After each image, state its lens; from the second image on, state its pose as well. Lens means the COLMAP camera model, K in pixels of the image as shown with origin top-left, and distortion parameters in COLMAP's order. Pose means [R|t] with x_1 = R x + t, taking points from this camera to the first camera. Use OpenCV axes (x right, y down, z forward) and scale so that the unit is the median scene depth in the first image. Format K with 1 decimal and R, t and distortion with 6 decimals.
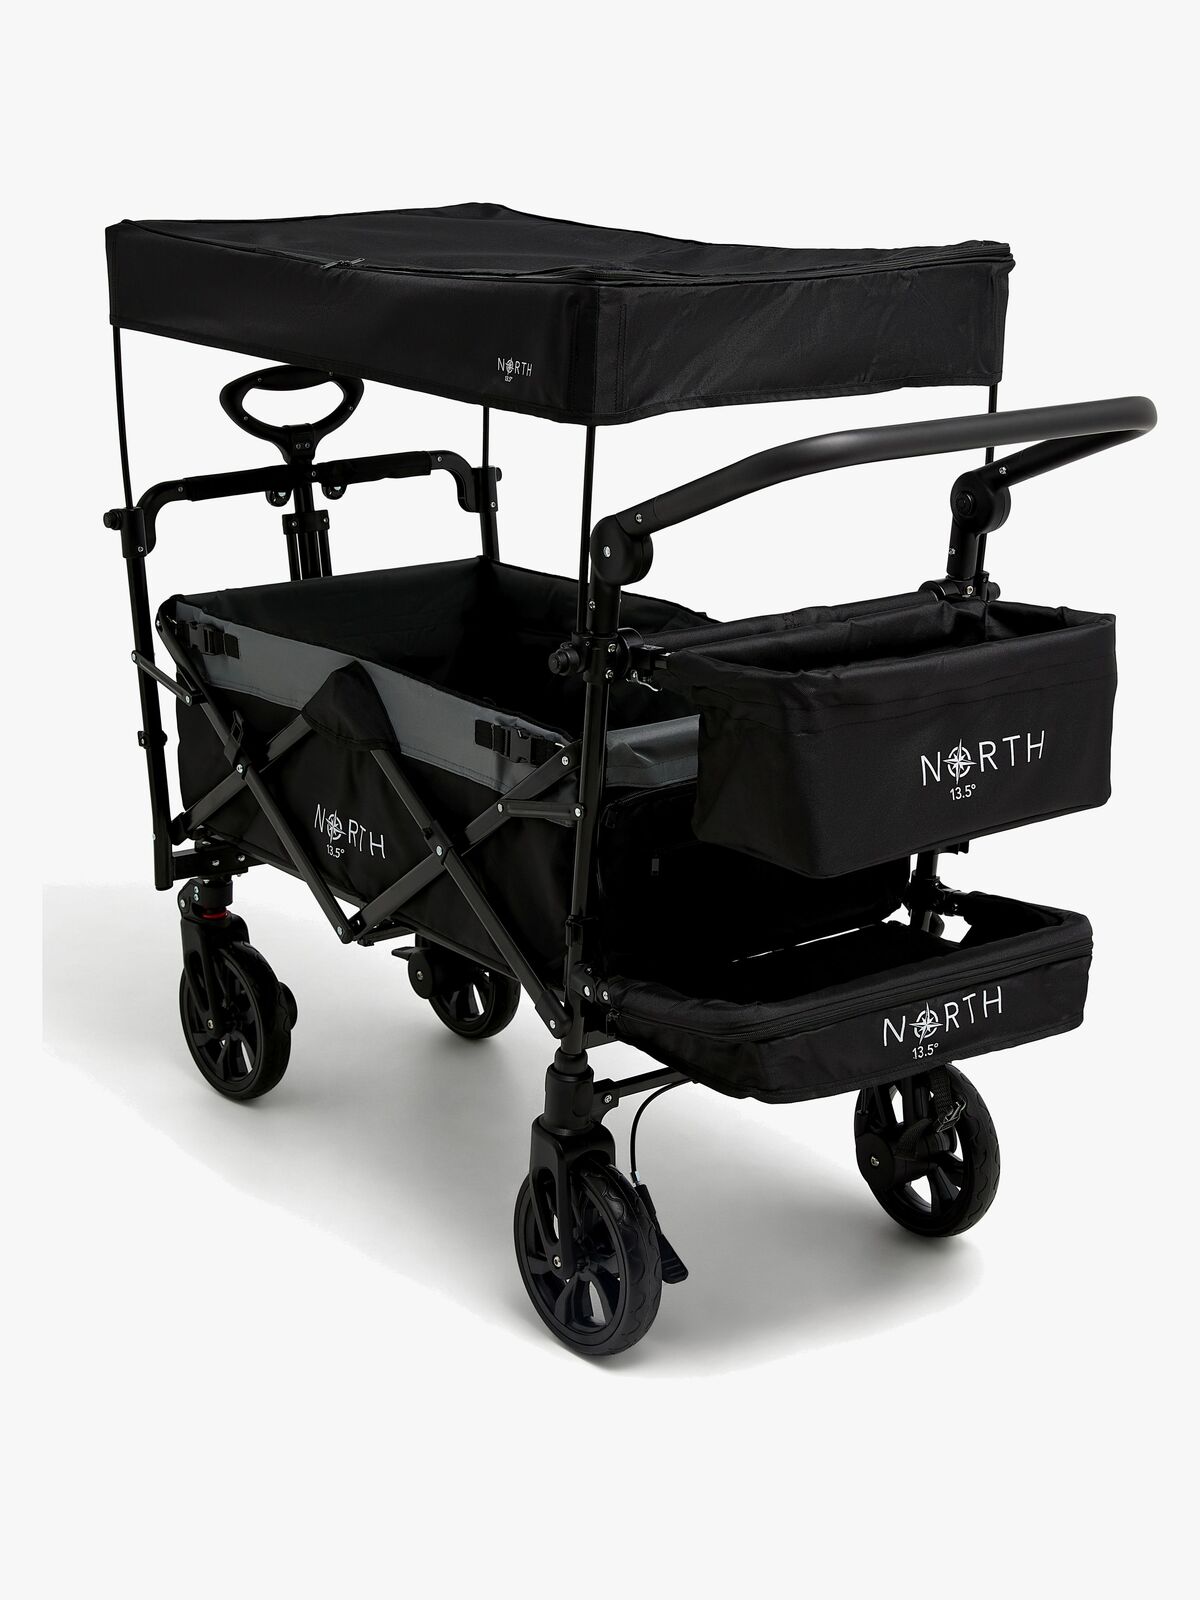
lens RADIAL K [[2447.0, 0, 600.0], [0, 2447.0, 800.0], [0, 0, 1]] dist [-0.040934, -0.125228]
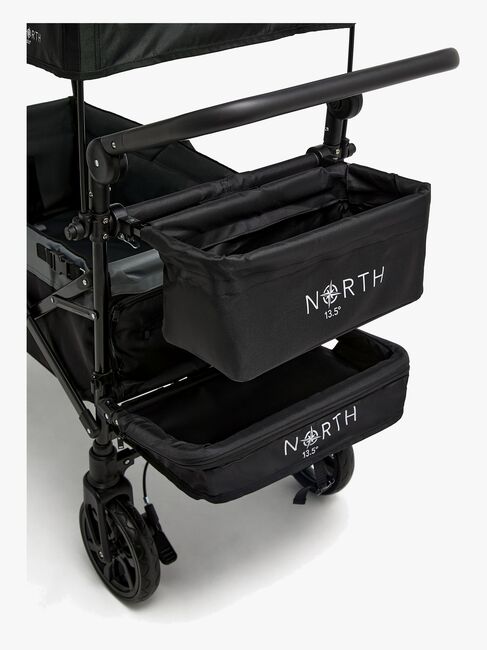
lens RADIAL K [[994.1, 0, 243.5], [0, 994.1, 325.0], [0, 0, 1]] dist [-0.040934, -0.125228]
pose [[0.998230, -0.028621, 0.052132, 0.054458], [0.017691, 0.979802, 0.199186, -0.115717], [-0.056780, -0.197911, 0.978574, 0.355494]]
